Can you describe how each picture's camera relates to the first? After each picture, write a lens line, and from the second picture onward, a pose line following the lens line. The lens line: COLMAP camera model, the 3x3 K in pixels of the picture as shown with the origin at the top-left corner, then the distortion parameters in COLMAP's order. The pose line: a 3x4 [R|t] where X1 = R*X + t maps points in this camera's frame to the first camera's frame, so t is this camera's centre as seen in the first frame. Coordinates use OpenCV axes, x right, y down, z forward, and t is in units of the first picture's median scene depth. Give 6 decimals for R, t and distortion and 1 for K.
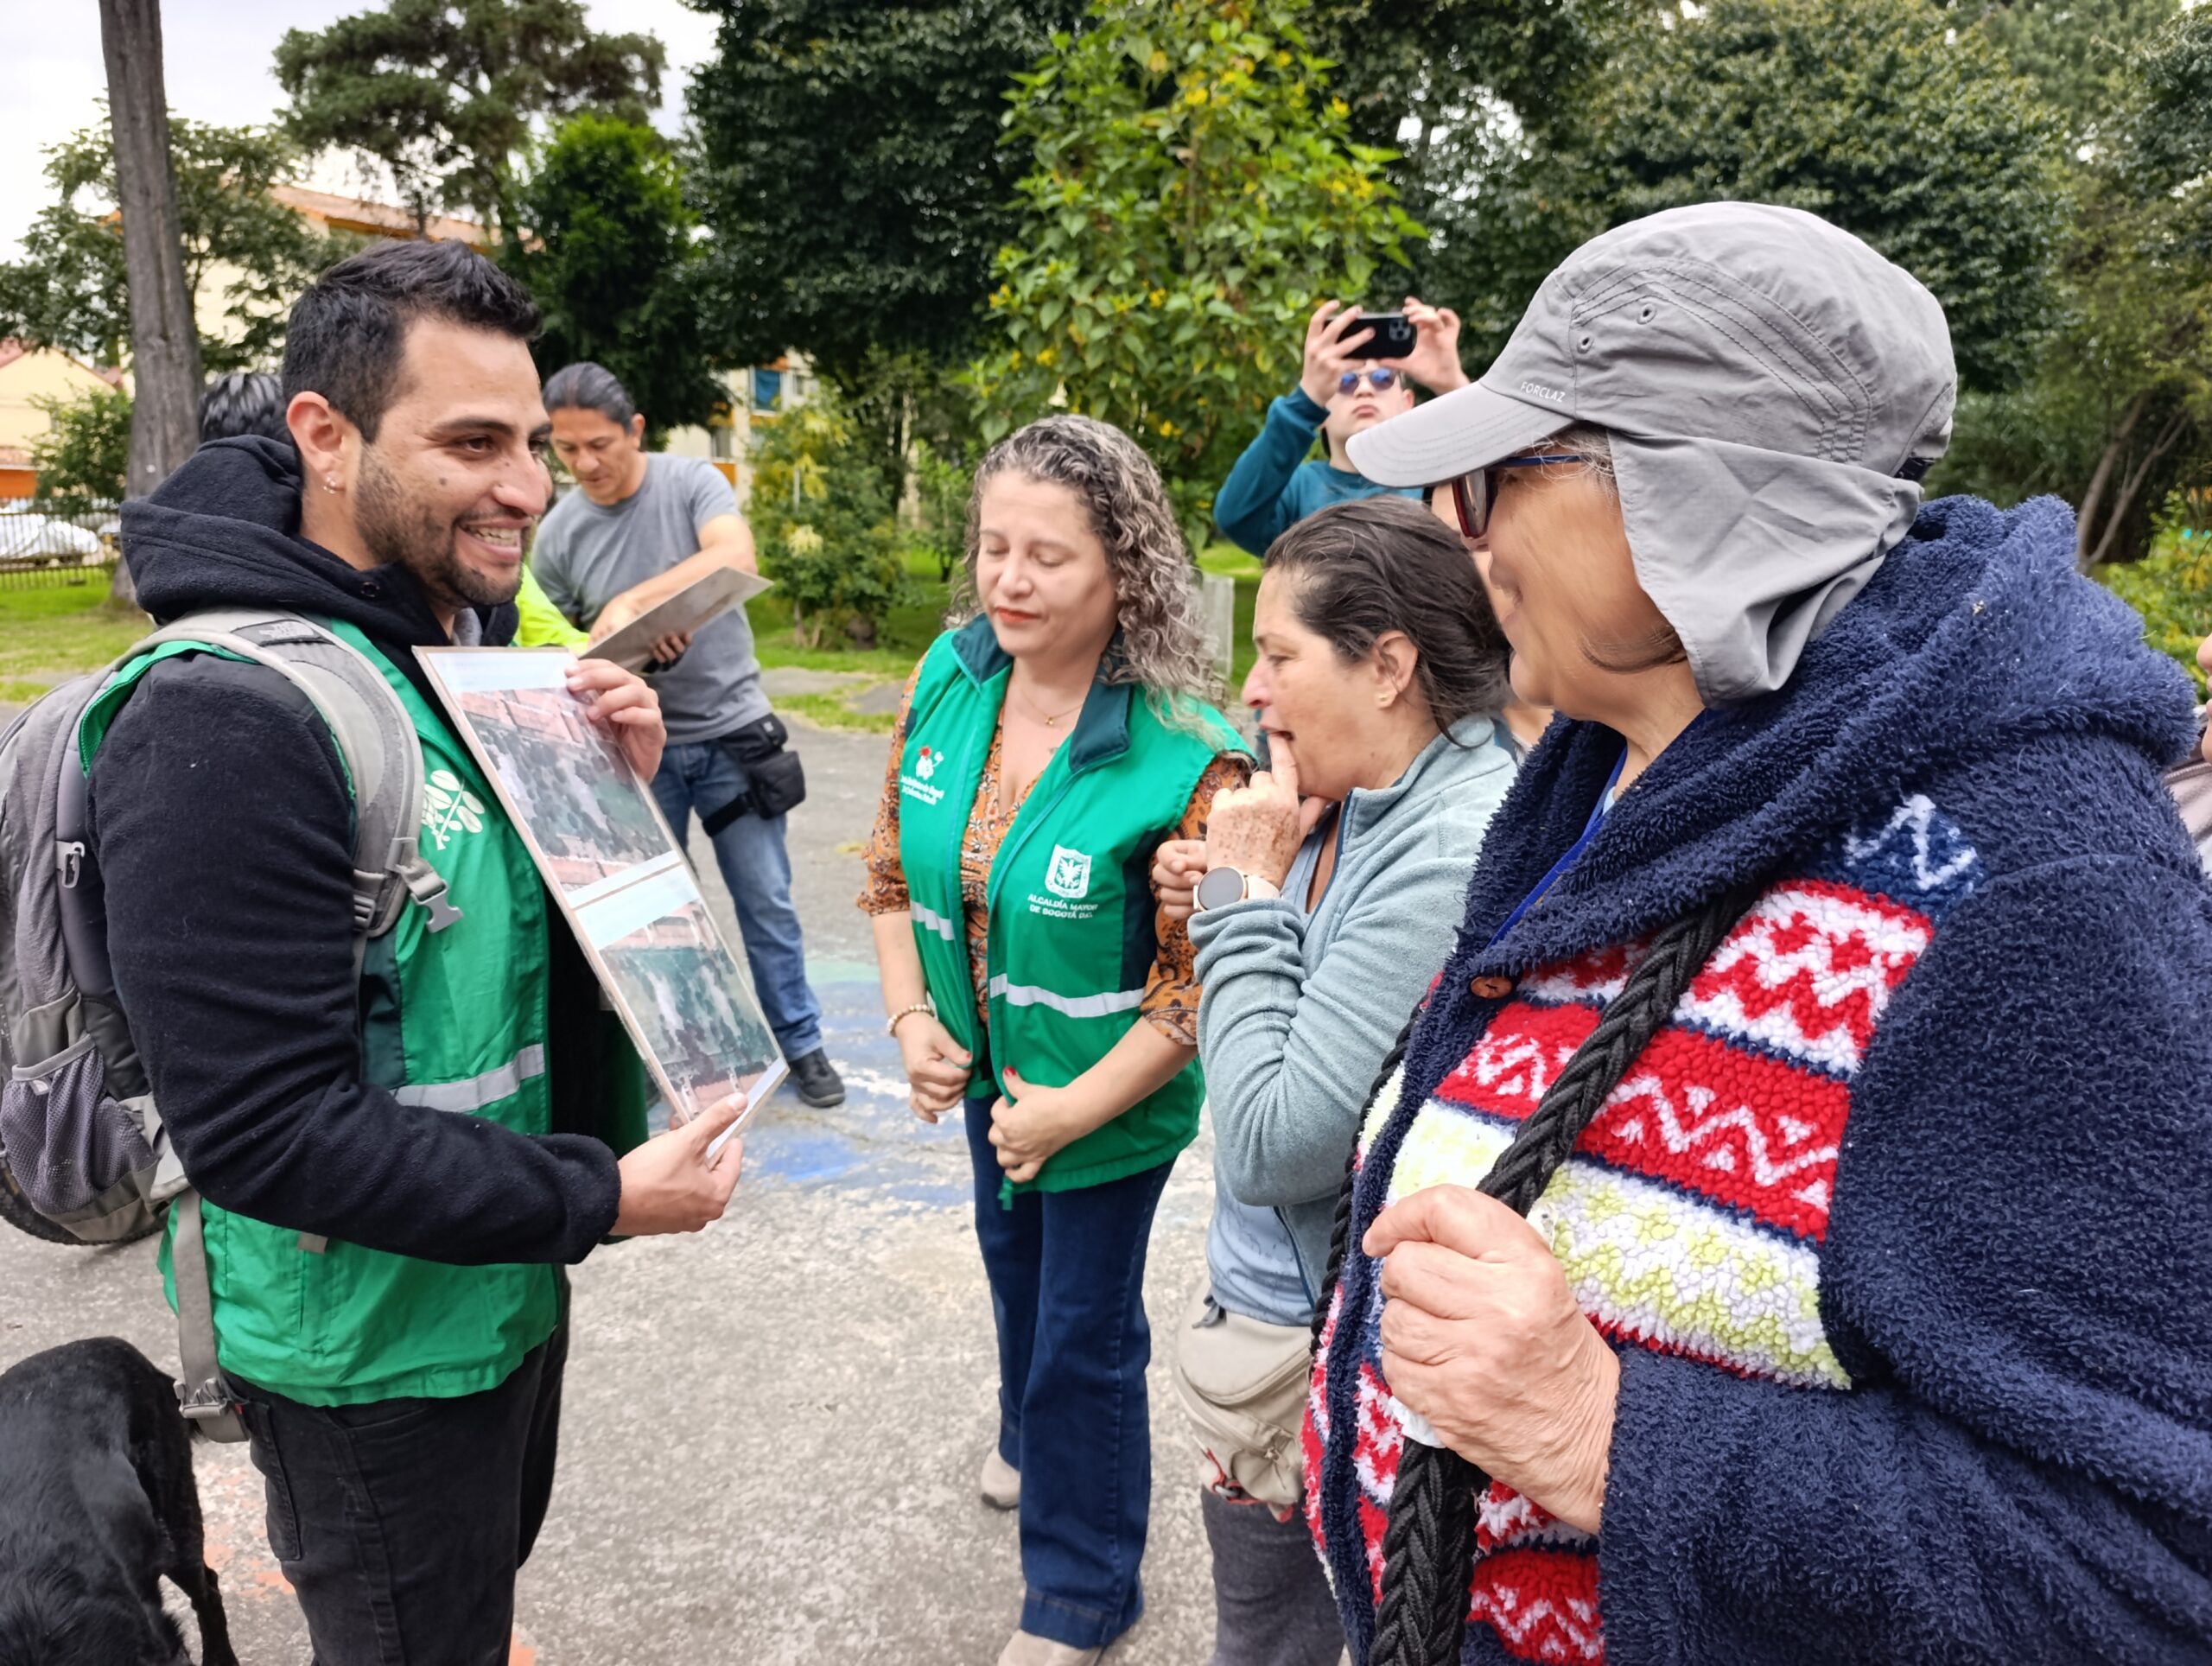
lens RADIAL K [[1480.3, 0, 1098.6], [0, 1480.3, 869.4], [0, 0, 1]] dist [-0.000607, -0.023700]
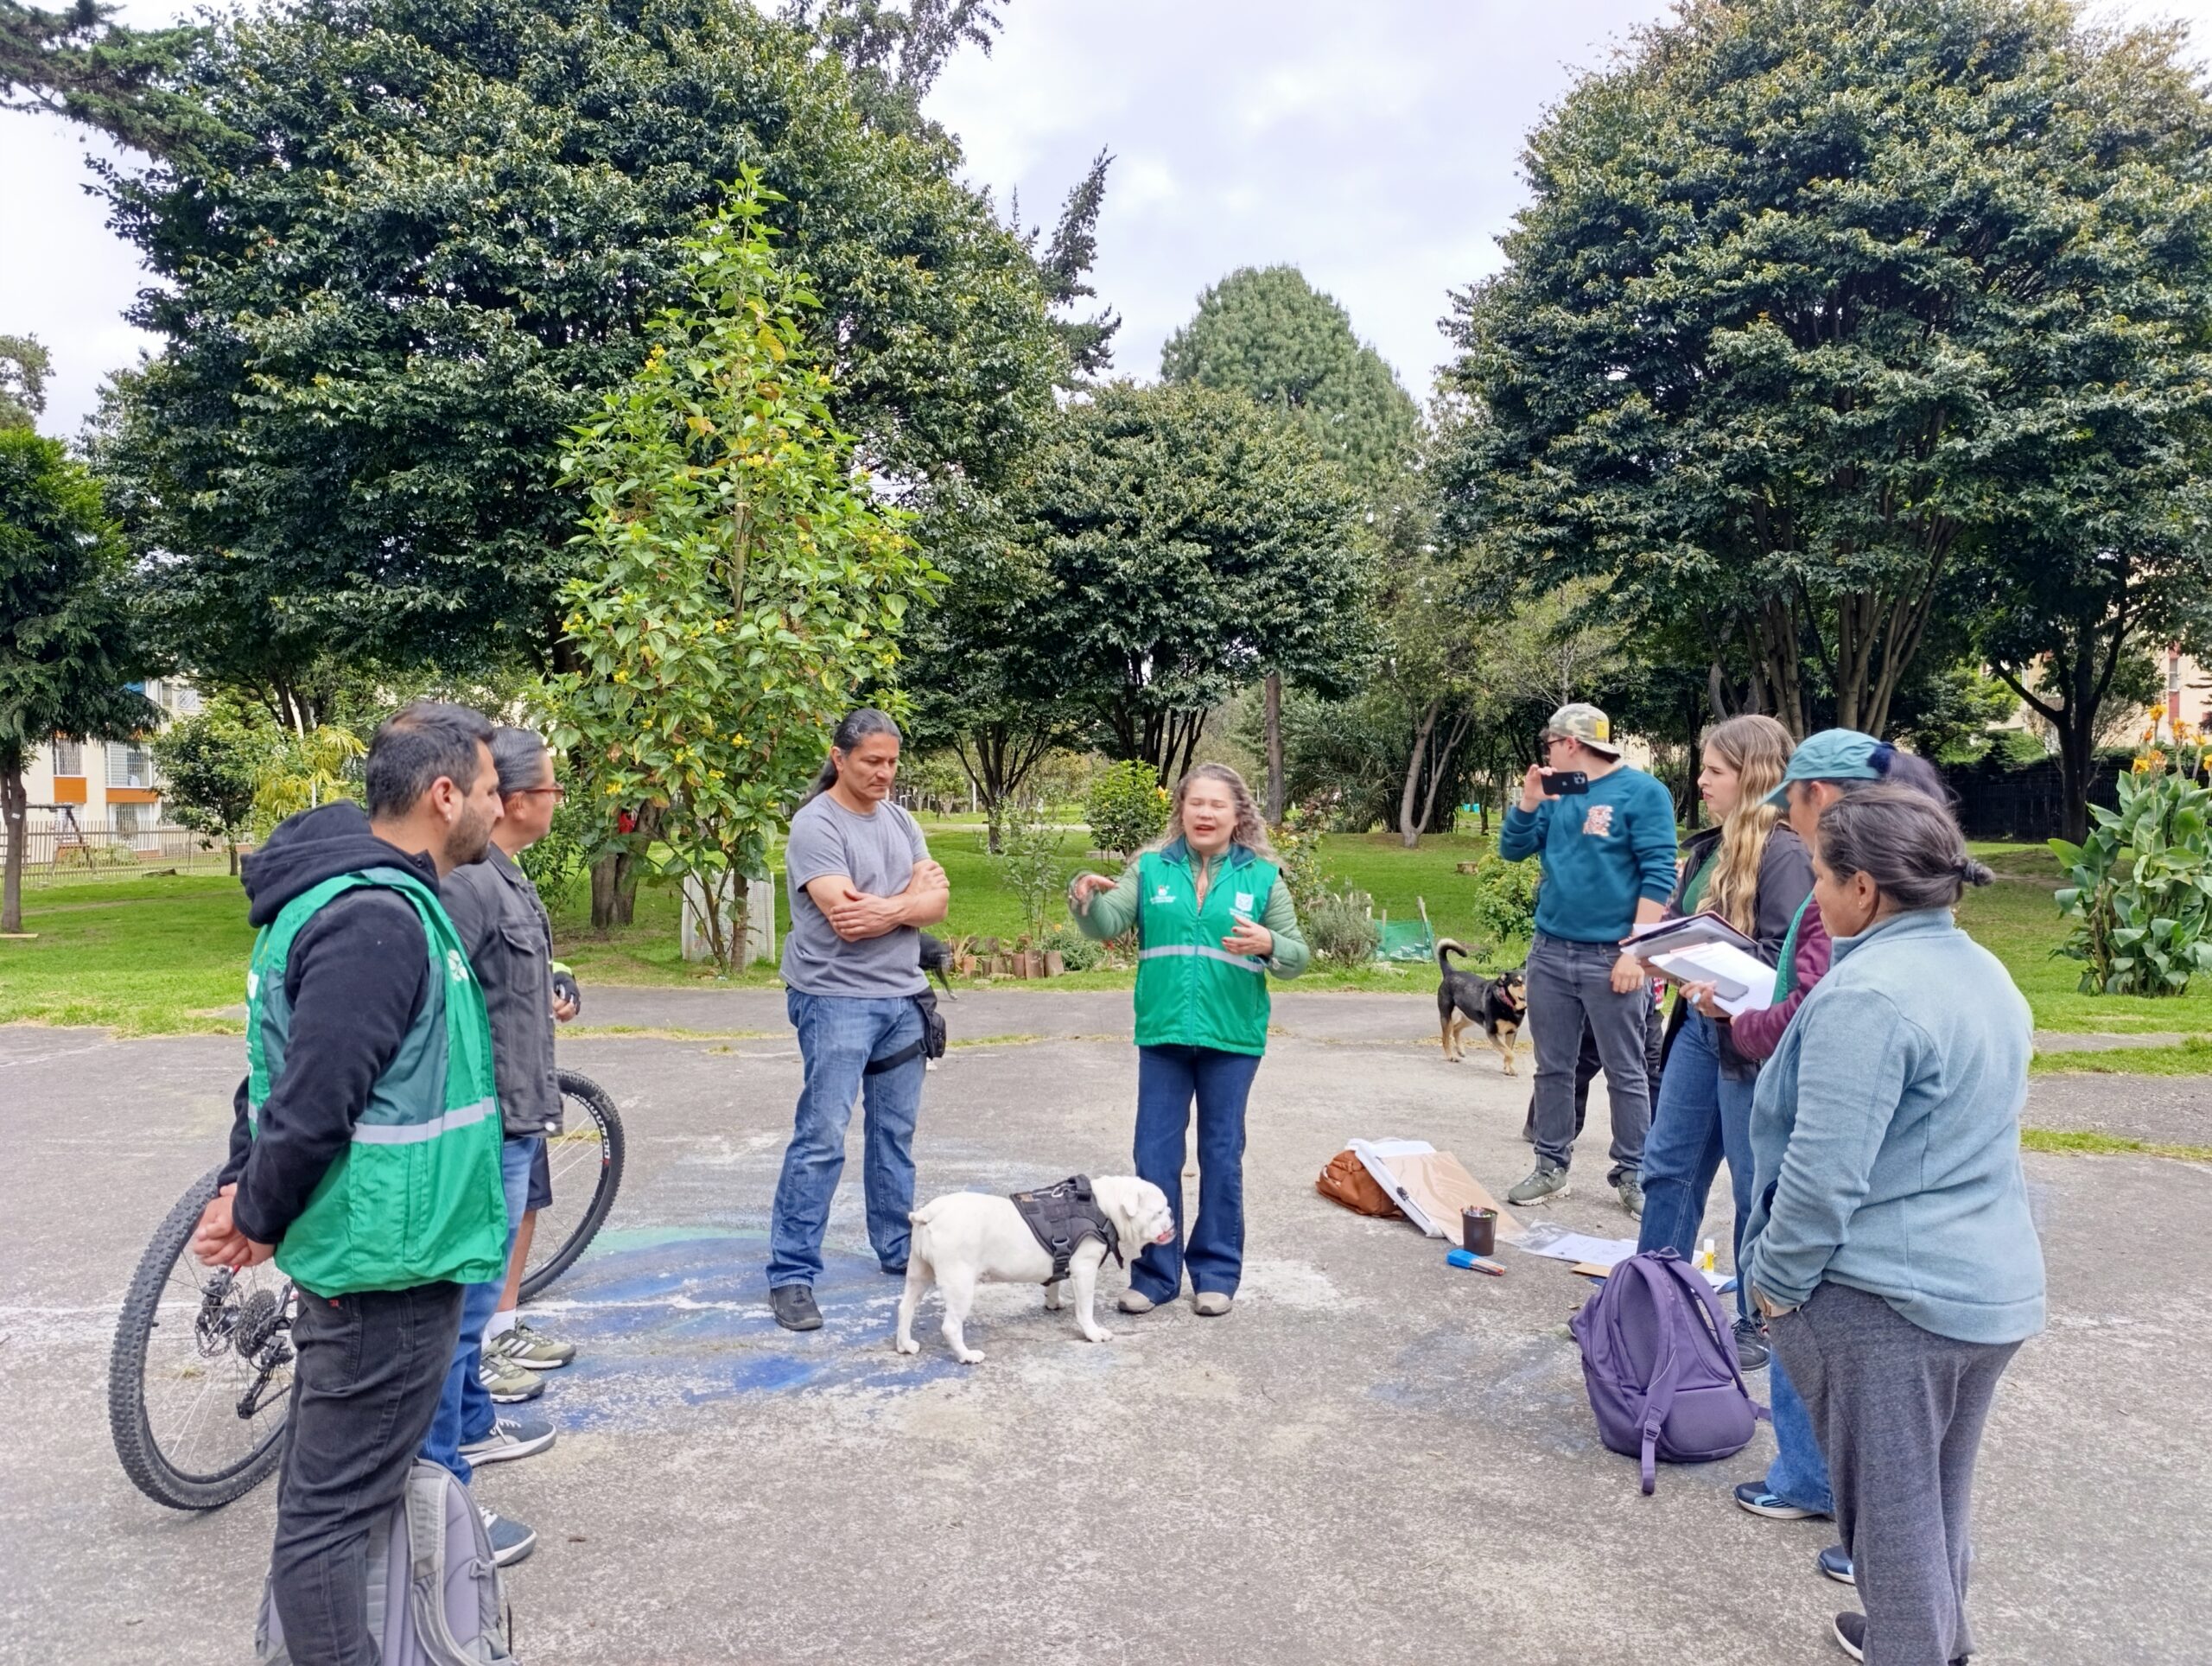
lens RADIAL K [[1480.3, 0, 1098.6], [0, 1480.3, 869.4], [0, 0, 1]] dist [-0.000607, -0.023700]
pose [[0.925798, -0.043305, 0.375530, -0.063469], [0.116690, 0.977640, -0.174939, 0.009628], [-0.359558, 0.205779, 0.910150, -0.036942]]
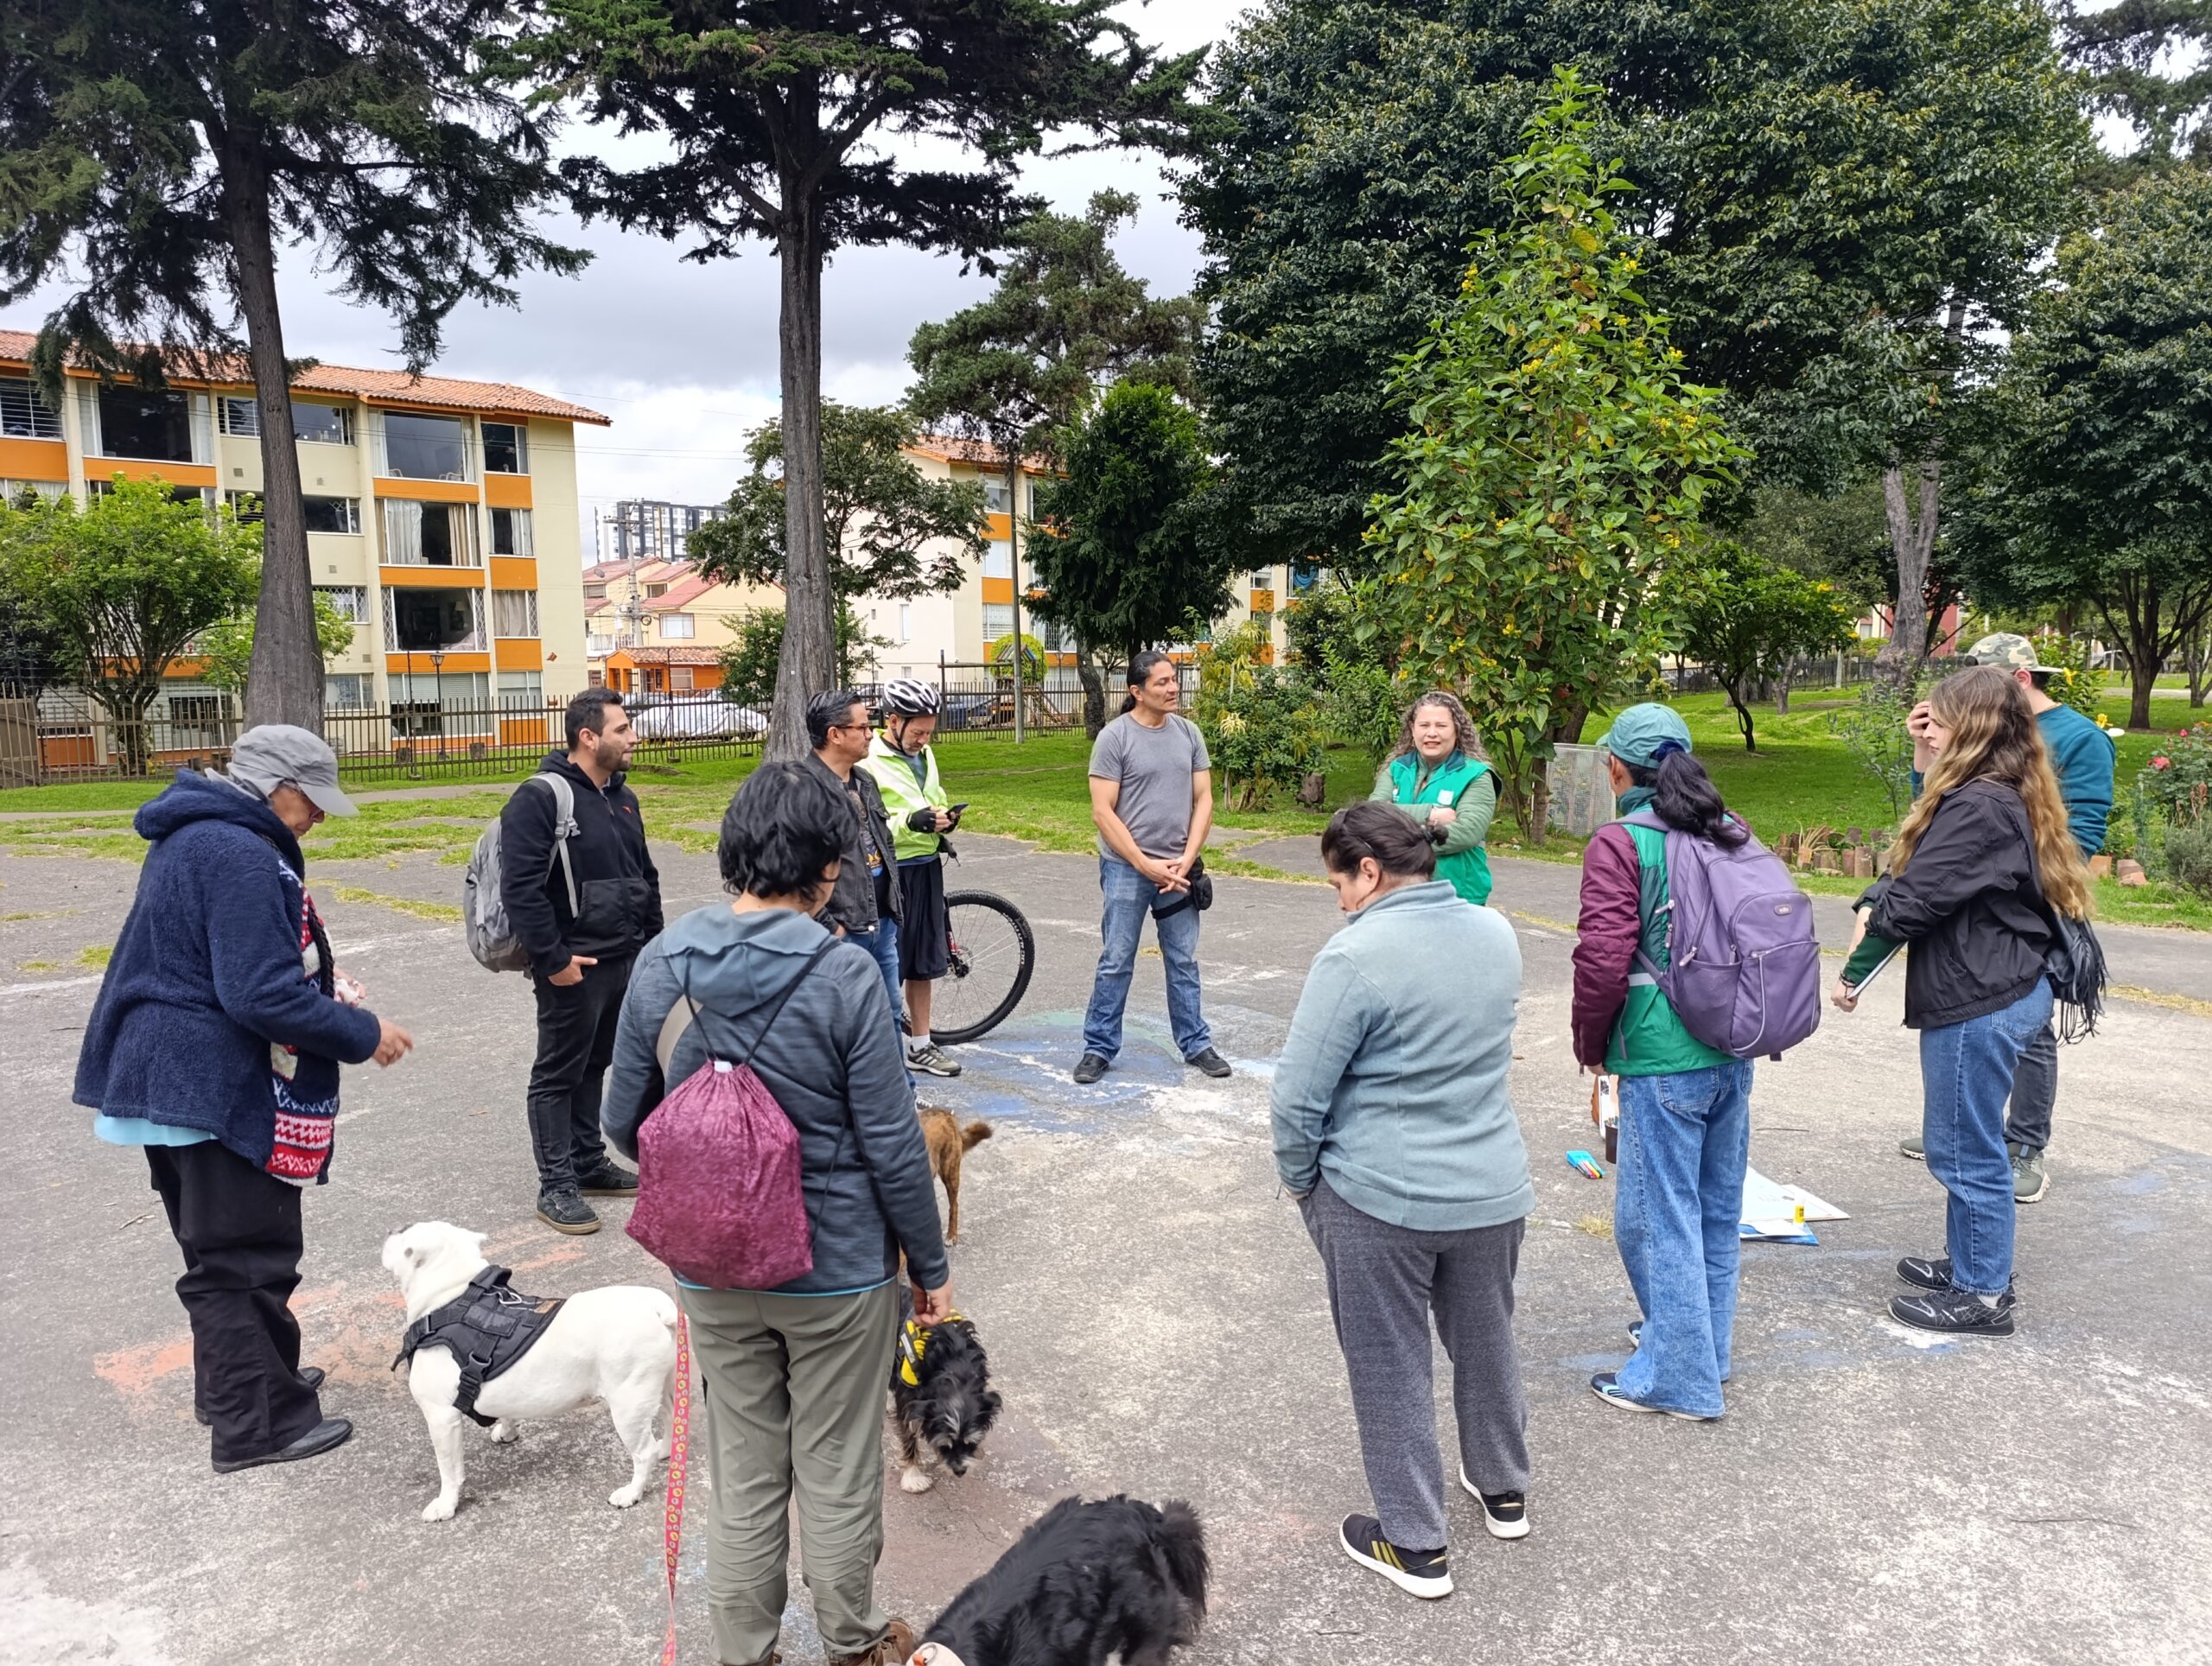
lens RADIAL K [[1480.3, 0, 1098.6], [0, 1480.3, 869.4], [0, 0, 1]] dist [-0.000607, -0.023700]
pose [[0.931436, 0.021402, -0.363276, 0.092894], [-0.061999, 0.993007, -0.100461, 0.018266], [0.358586, 0.116095, 0.926249, -0.105957]]
